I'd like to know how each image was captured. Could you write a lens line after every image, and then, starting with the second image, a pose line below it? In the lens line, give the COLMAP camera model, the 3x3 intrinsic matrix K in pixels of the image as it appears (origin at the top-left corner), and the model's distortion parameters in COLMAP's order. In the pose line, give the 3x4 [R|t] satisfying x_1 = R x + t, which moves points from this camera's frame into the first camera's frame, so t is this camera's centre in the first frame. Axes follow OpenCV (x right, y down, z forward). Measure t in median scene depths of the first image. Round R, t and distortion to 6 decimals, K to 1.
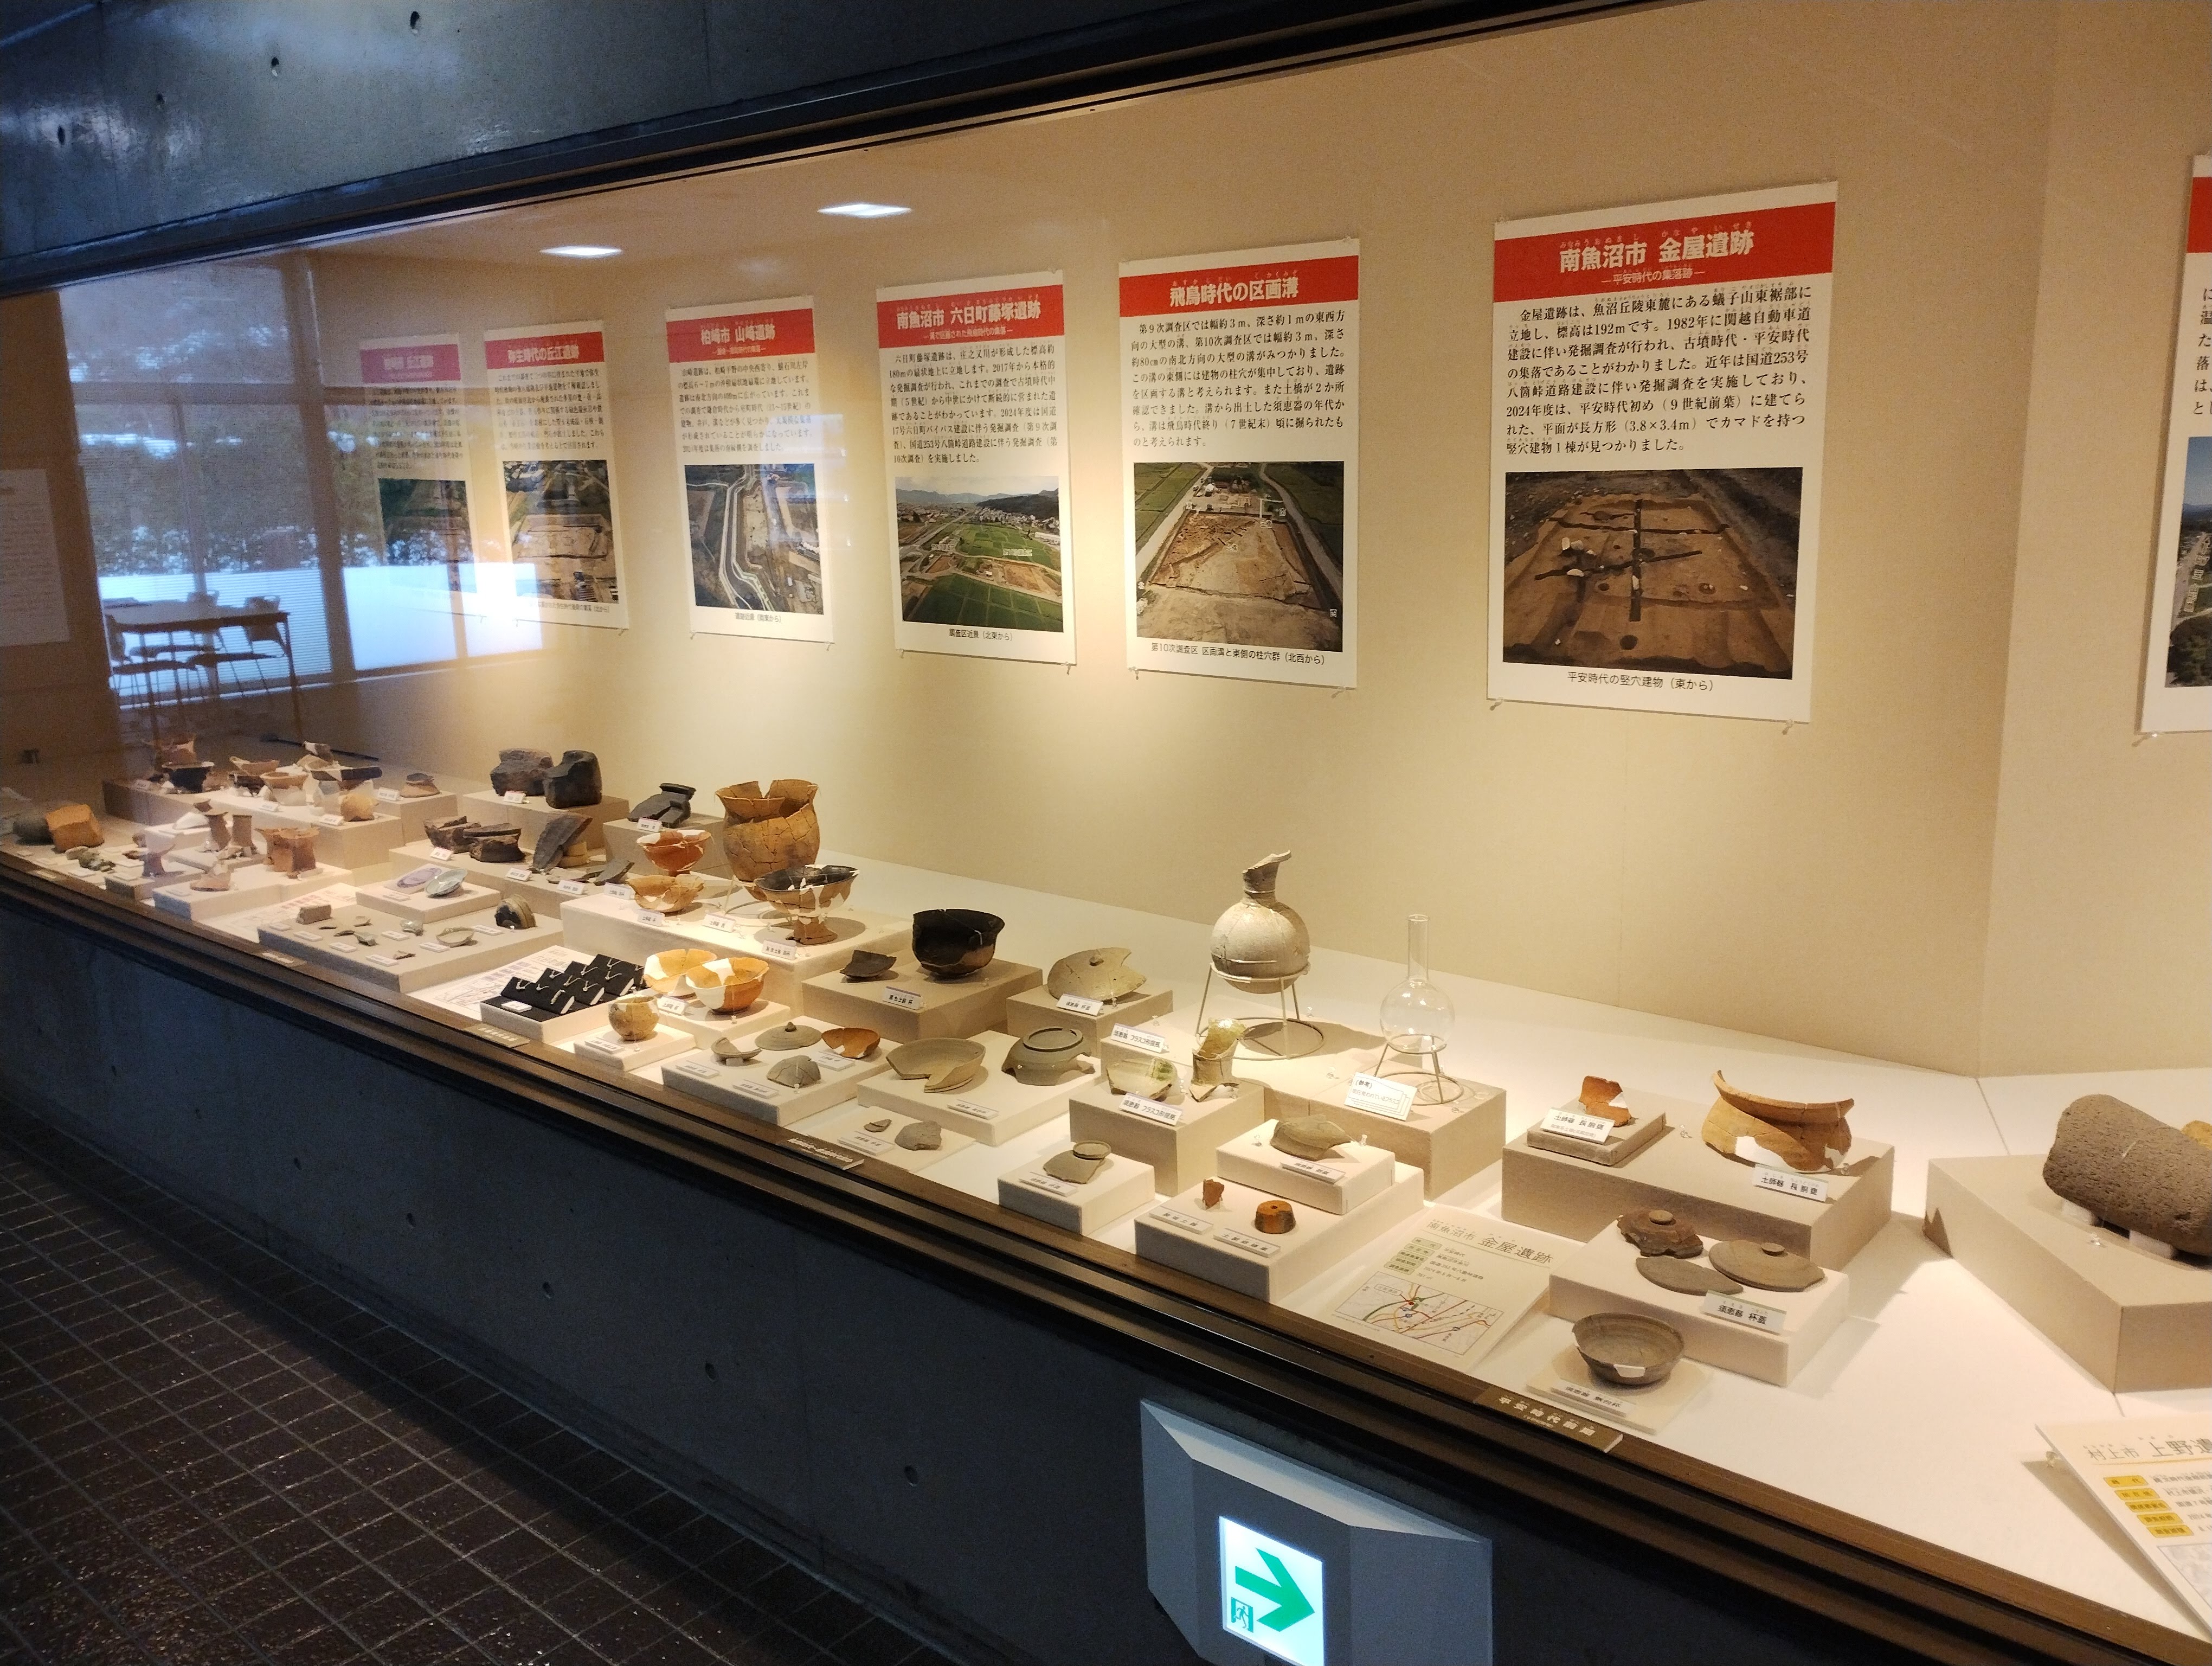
lens RADIAL K [[1873.2, 0, 1091.6], [0, 1873.2, 834.9], [0, 0, 1]] dist [0.068823, -0.093768]
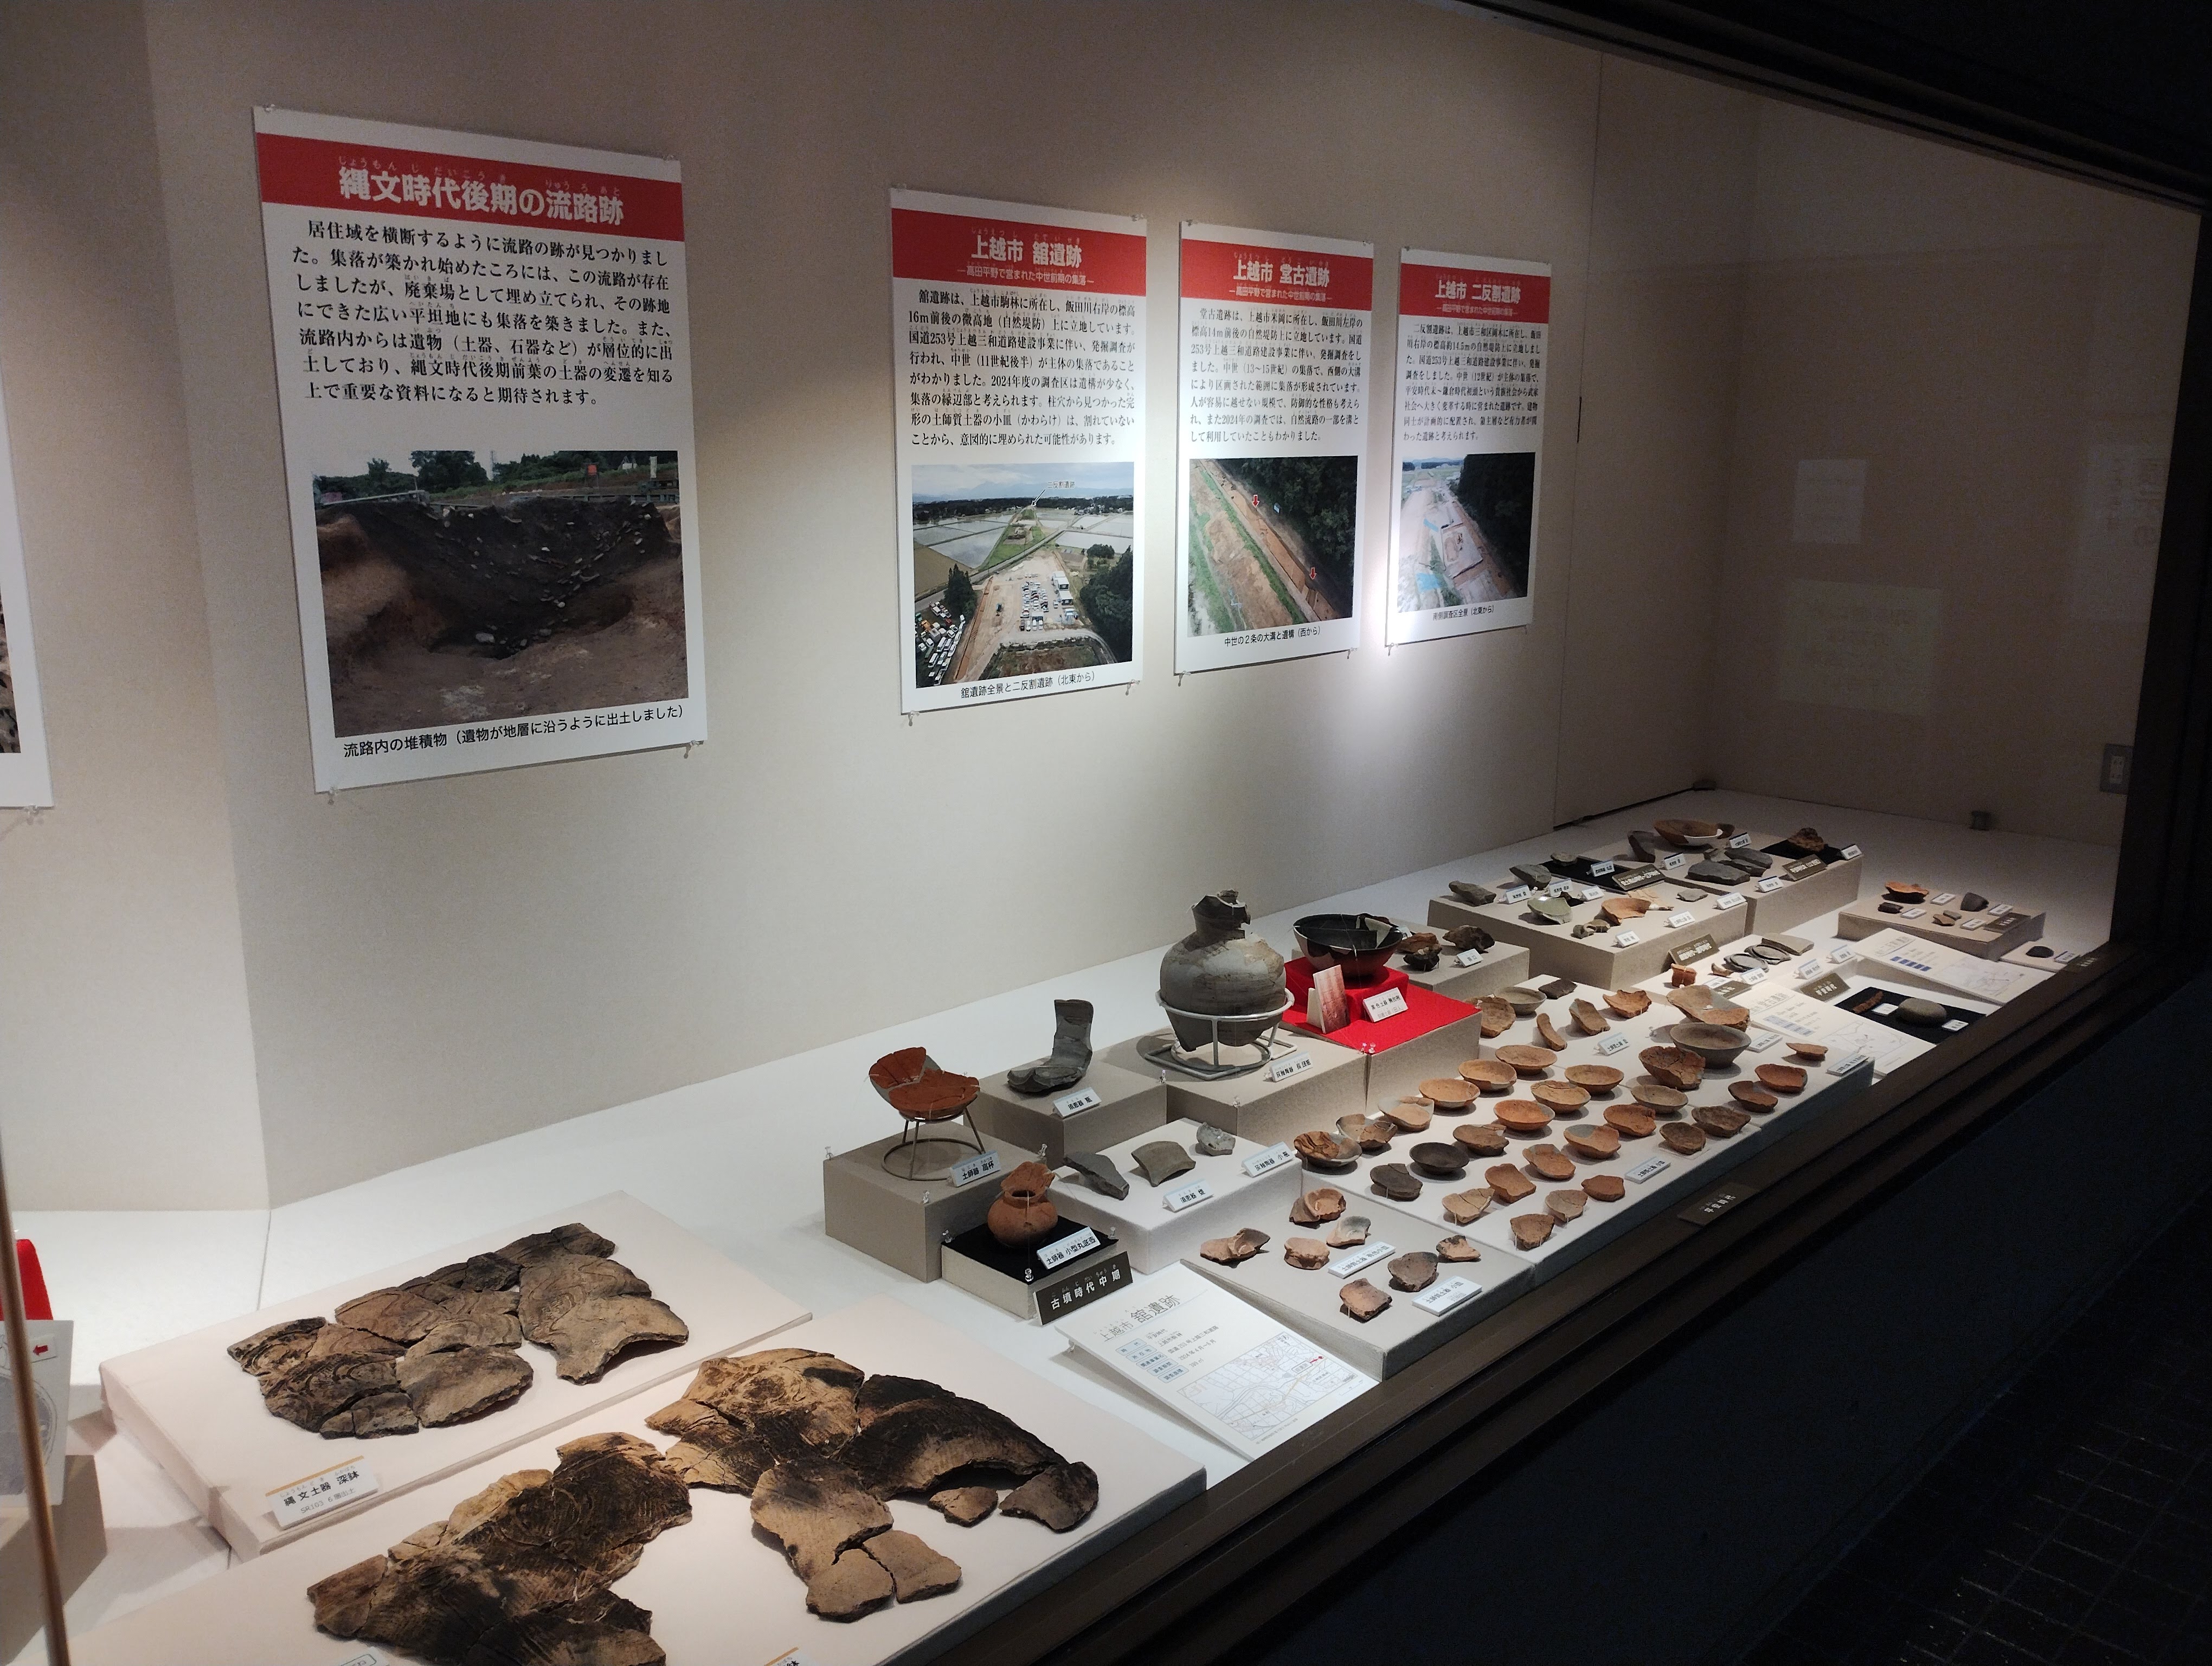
lens RADIAL K [[1867.7, 0, 1166.6], [0, 1867.7, 828.7], [0, 0, 1]] dist [0.051377, -0.006694]
pose [[0.998850, 0.047304, -0.007761, 1.263172], [-0.047287, 0.998878, 0.002400, -0.074226], [0.007865, -0.002031, 0.999967, 0.177731]]
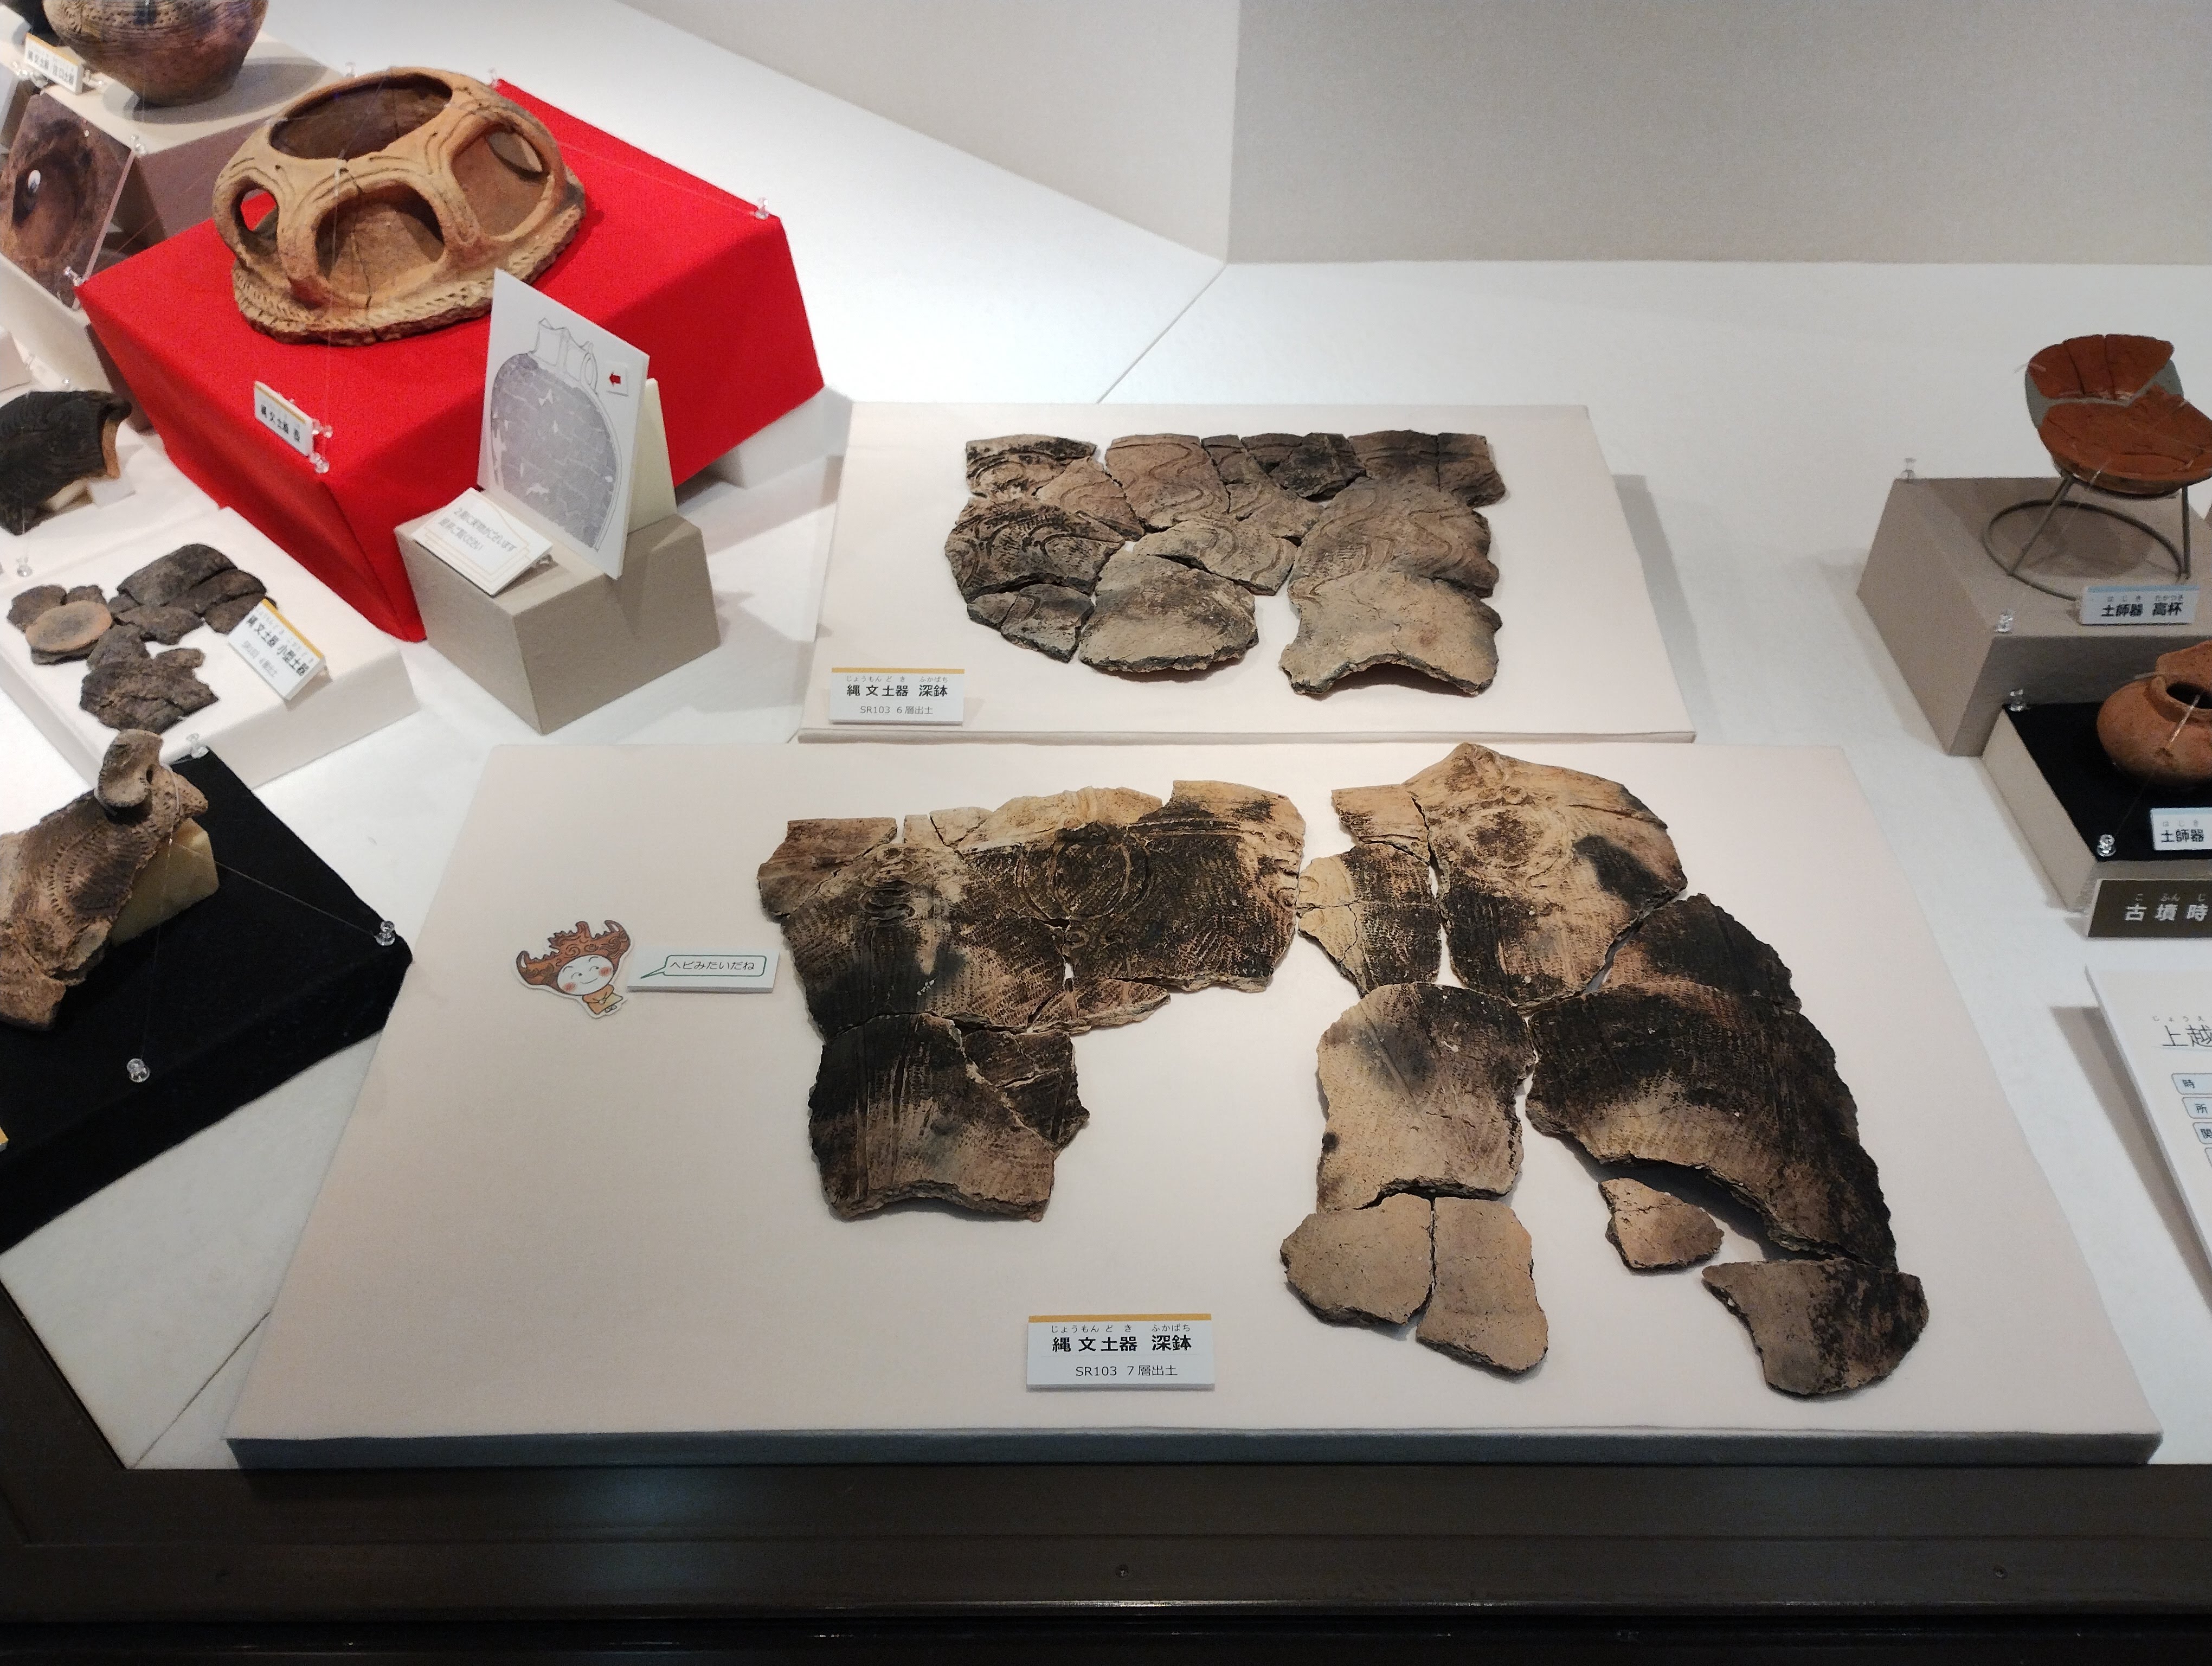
lens RADIAL K [[1839.4, 0, 1129.0], [0, 1839.4, 833.0], [0, 0, 1]] dist [0.064344, -0.080411]
pose [[0.672270, 0.521248, -0.525693, 1.274949], [-0.193746, 0.809232, 0.554622, -0.070980], [0.714504, -0.271005, 0.645012, 0.481456]]
